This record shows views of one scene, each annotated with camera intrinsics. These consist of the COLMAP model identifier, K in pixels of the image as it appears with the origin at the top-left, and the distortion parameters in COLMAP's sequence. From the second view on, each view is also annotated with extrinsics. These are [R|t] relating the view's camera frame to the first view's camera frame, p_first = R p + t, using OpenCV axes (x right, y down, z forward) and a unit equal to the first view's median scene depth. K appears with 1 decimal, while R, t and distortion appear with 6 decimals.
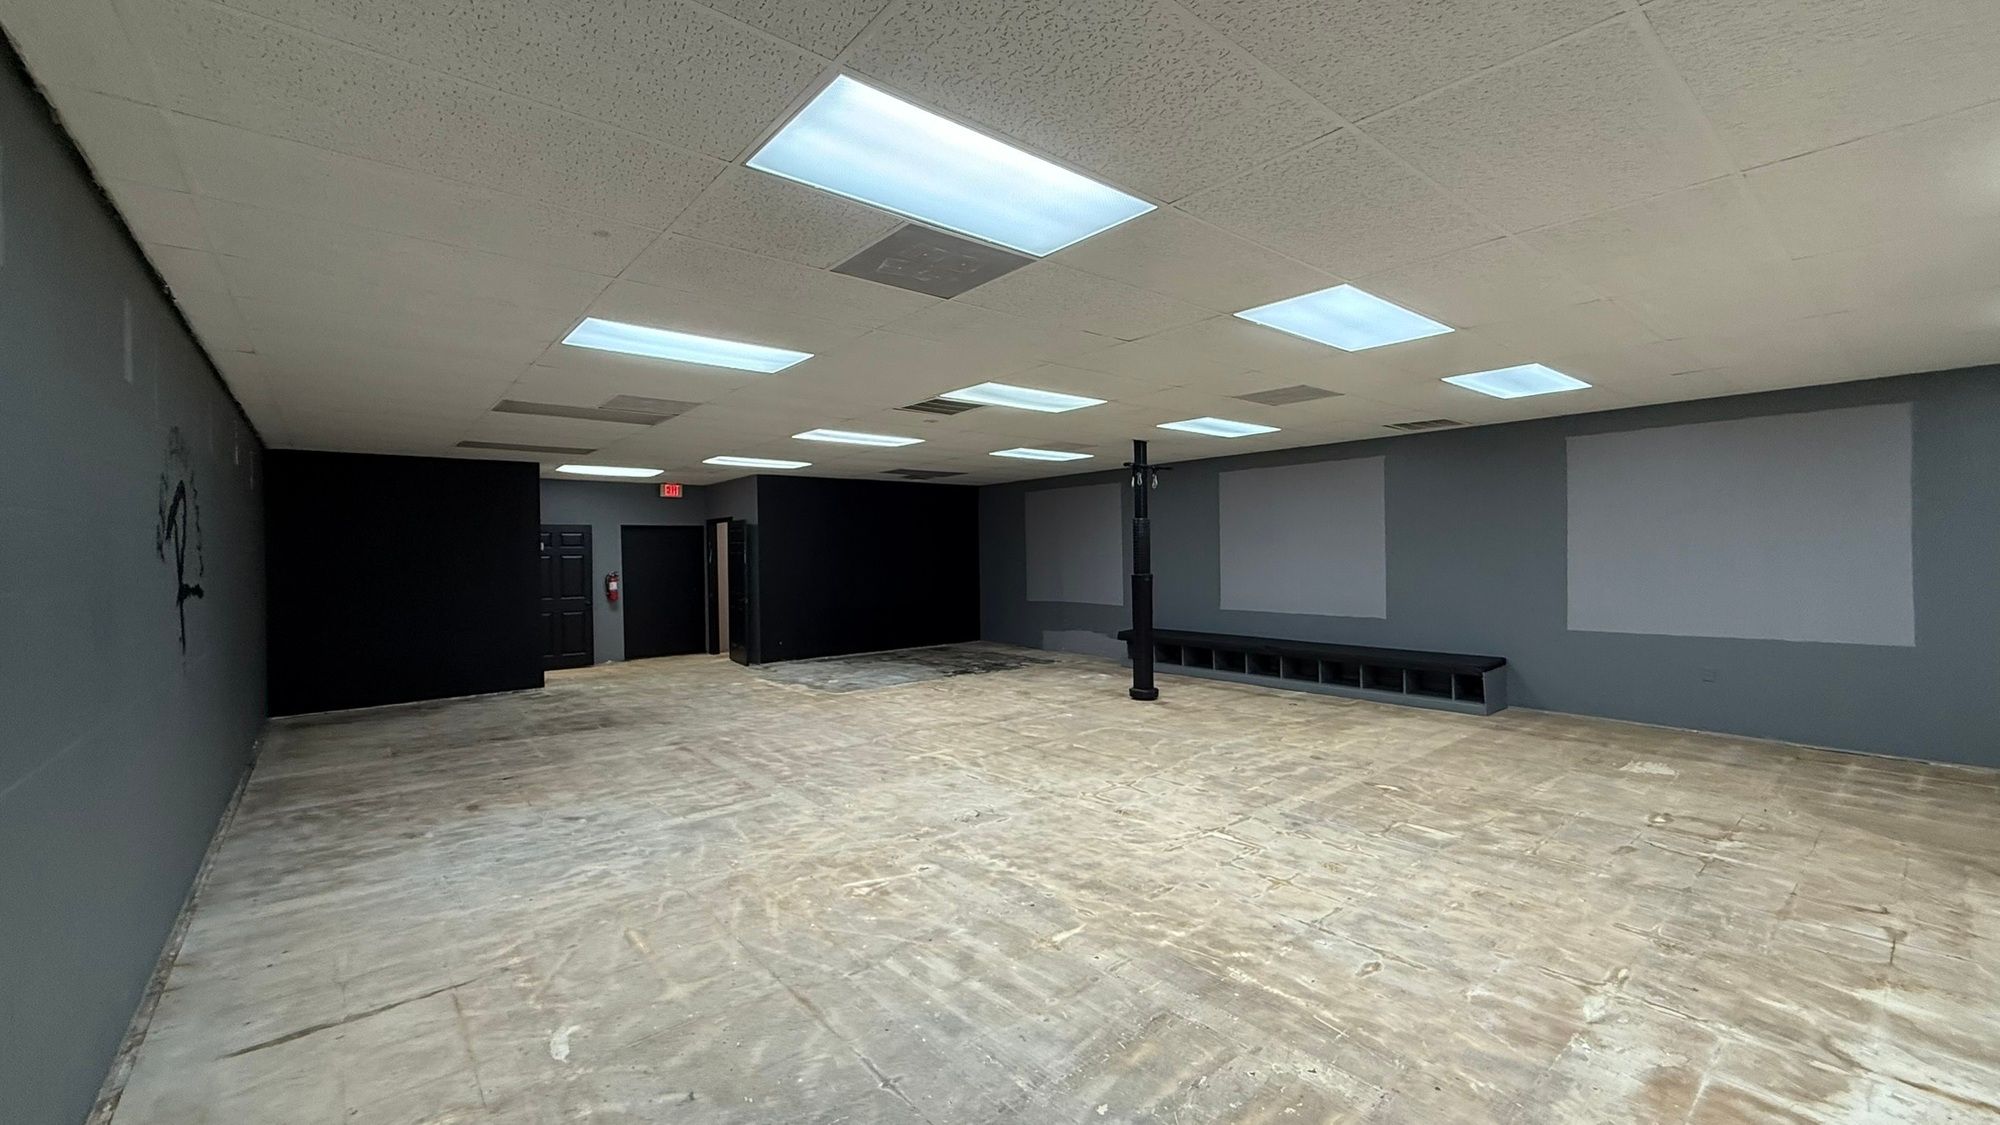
lens RADIAL K [[798.4, 0, 997.9], [0, 798.4, 558.5], [0, 0, 1]] dist [-0.001898, 0.000500]
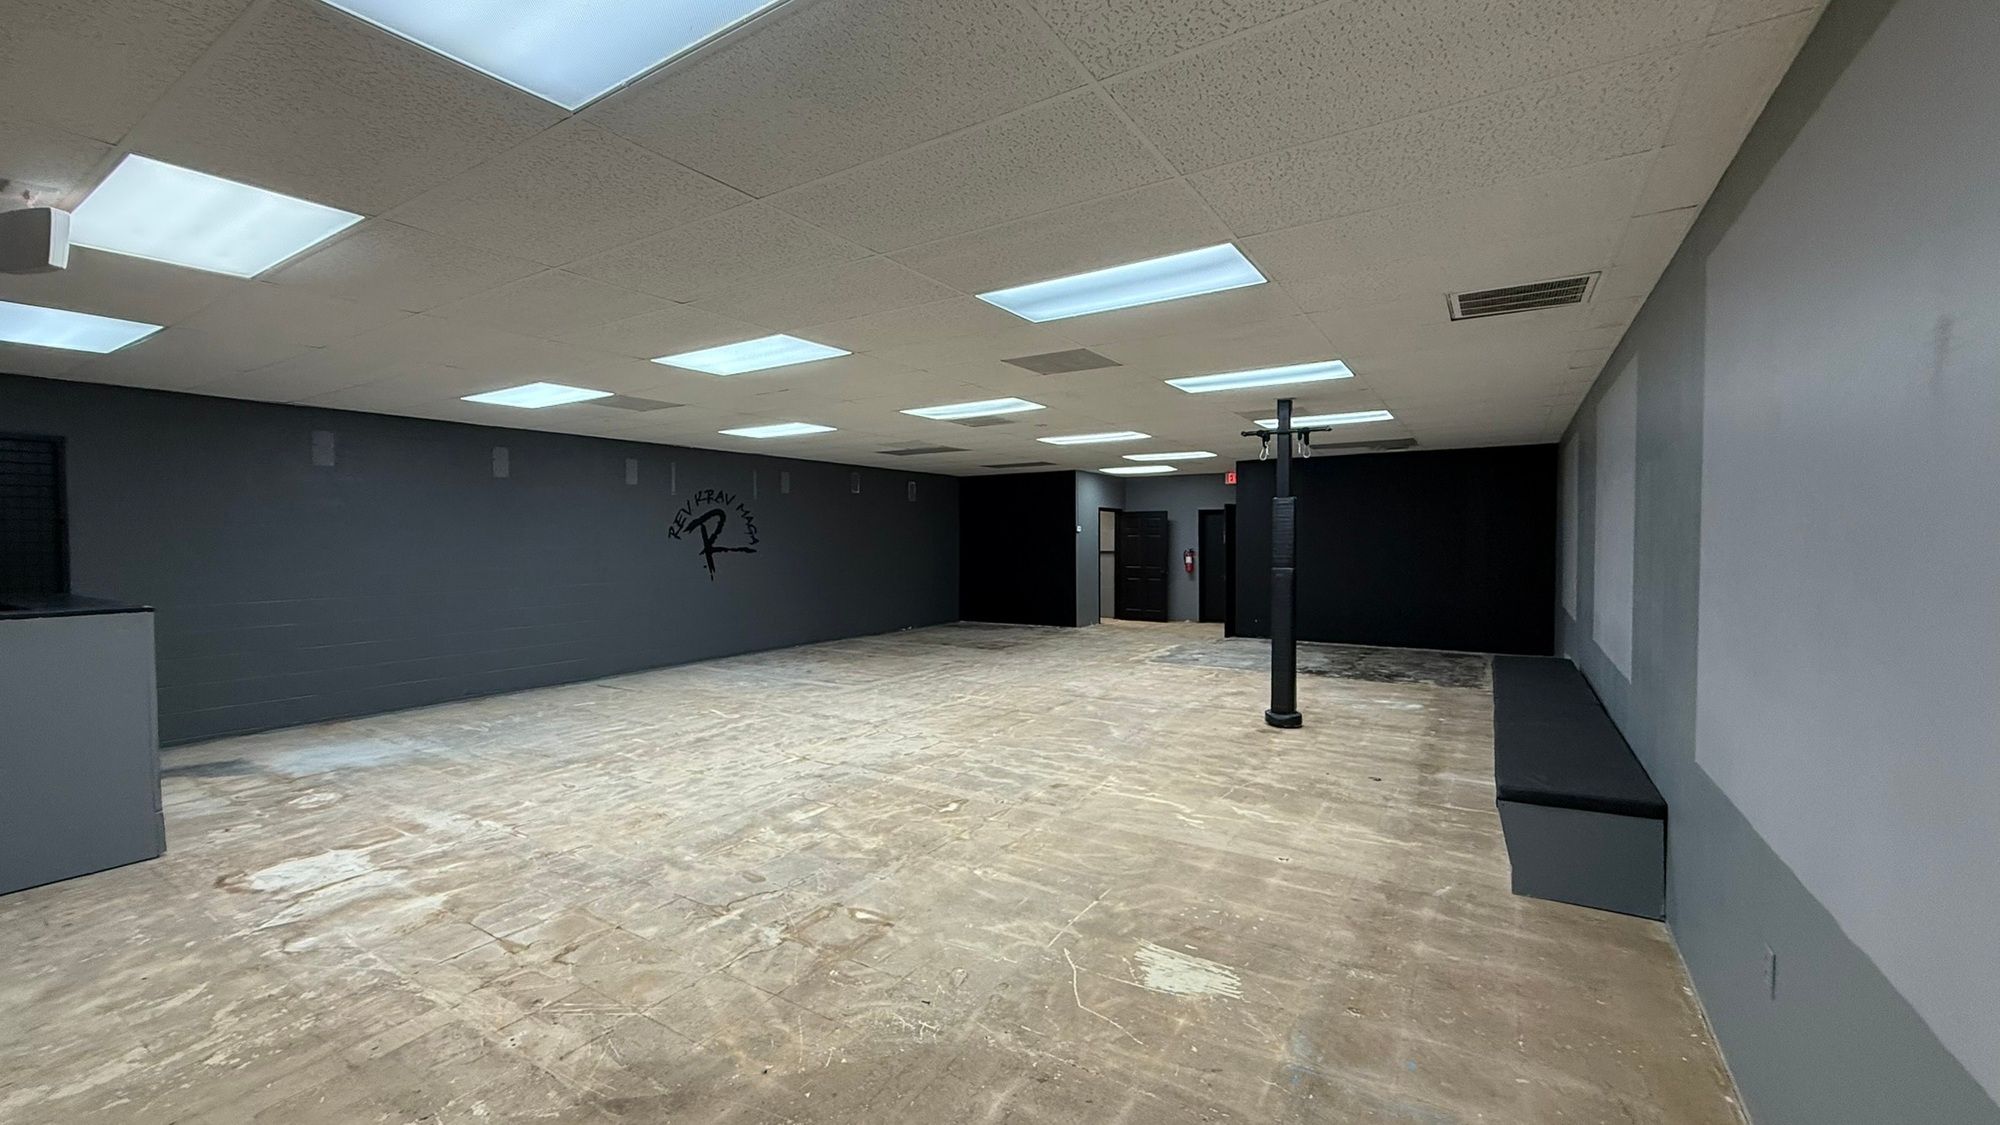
lens RADIAL K [[798.4, 0, 996.4], [0, 798.4, 566.4], [0, 0, 1]] dist [-0.001898, 0.000500]
pose [[0.307694, 0.049815, -0.950180, 1.794069], [-0.008749, 0.998734, 0.049528, -0.042346], [0.951445, -0.006926, 0.307740, 1.023386]]
